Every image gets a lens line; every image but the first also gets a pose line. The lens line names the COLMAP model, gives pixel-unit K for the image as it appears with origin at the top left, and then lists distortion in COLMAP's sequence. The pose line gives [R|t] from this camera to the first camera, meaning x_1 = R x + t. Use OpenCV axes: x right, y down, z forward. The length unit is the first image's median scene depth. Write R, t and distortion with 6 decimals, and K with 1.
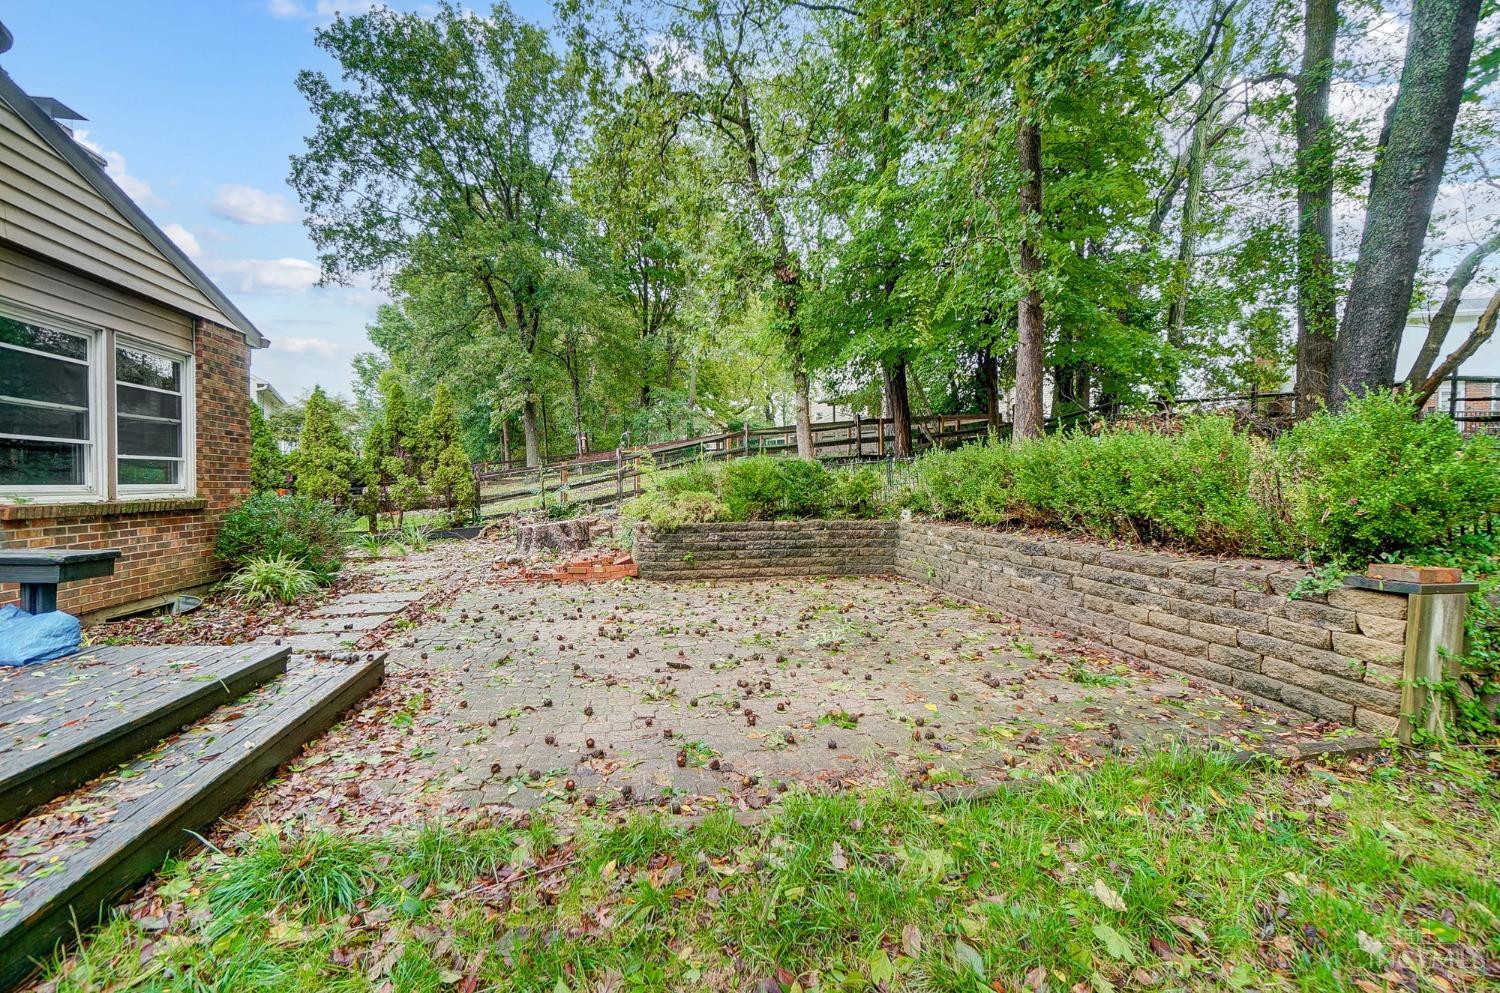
lens RADIAL K [[663.5, 0, 741.8], [0, 663.5, 495.6], [0, 0, 1]] dist [-0.067333, 0.027247]
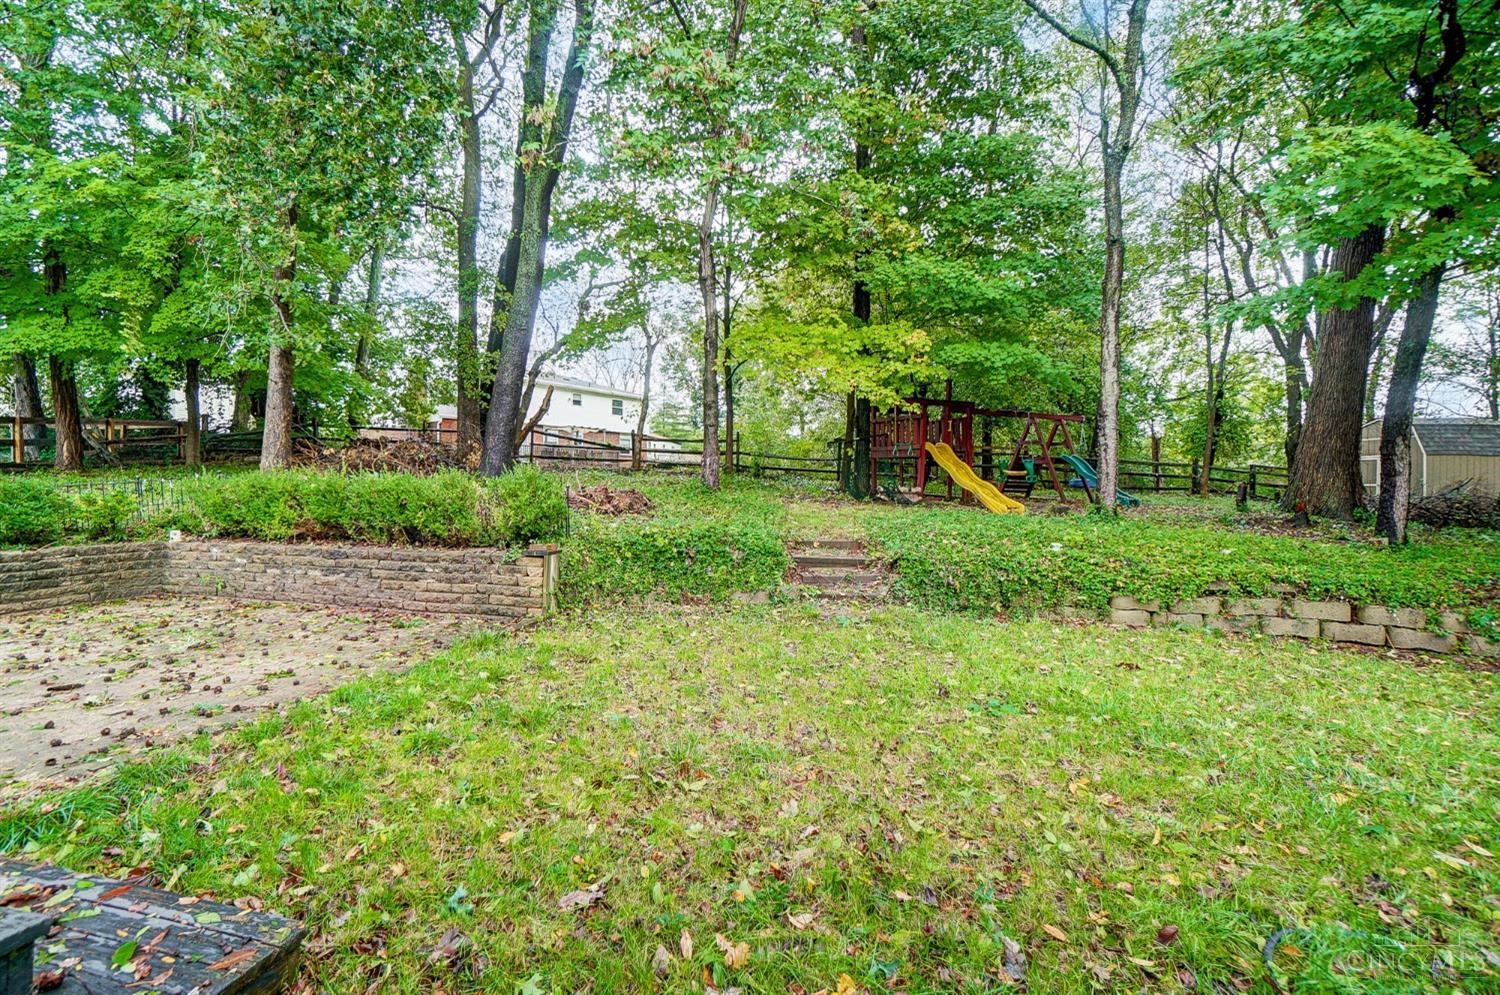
lens RADIAL K [[663.5, 0, 741.8], [0, 663.5, 496.6], [0, 0, 1]] dist [-0.067333, 0.027247]
pose [[0.393433, -0.009139, 0.919308, -0.357001], [0.014180, 0.999892, 0.003872, -0.025714], [-0.919244, 0.011512, 0.393520, -0.252629]]
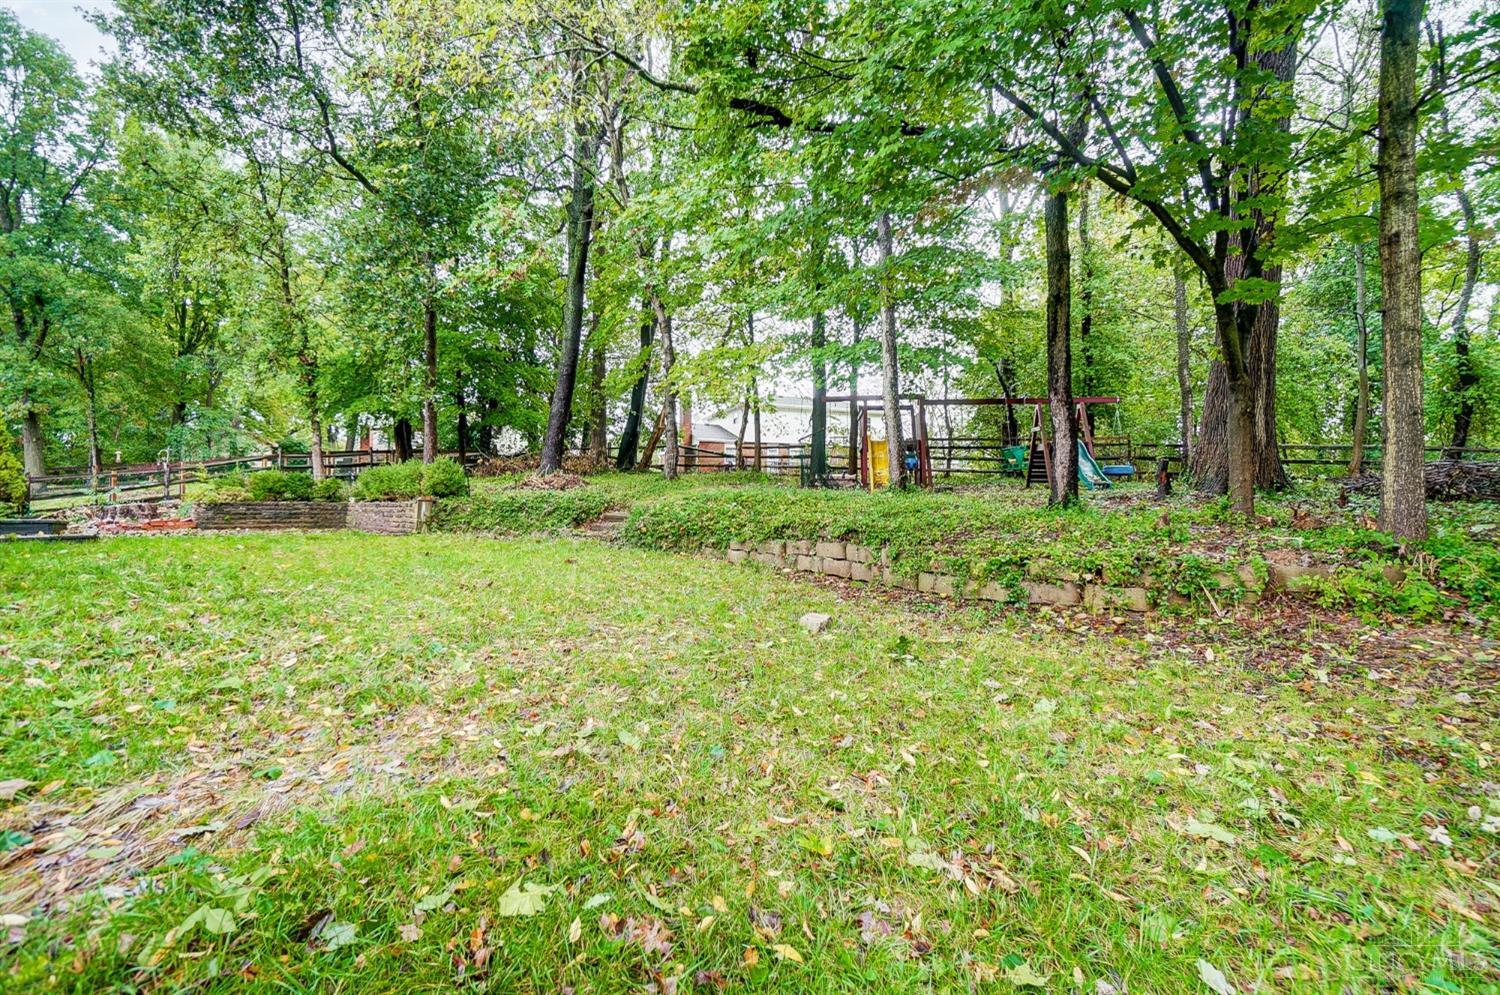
lens RADIAL K [[663.5, 0, 741.8], [0, 663.5, 496.6], [0, 0, 1]] dist [-0.067333, 0.027247]
pose [[0.830407, 0.014968, 0.556957, 0.132897], [0.007102, 0.999274, -0.037443, 0.113484], [-0.557113, 0.035049, 0.829697, -1.528130]]
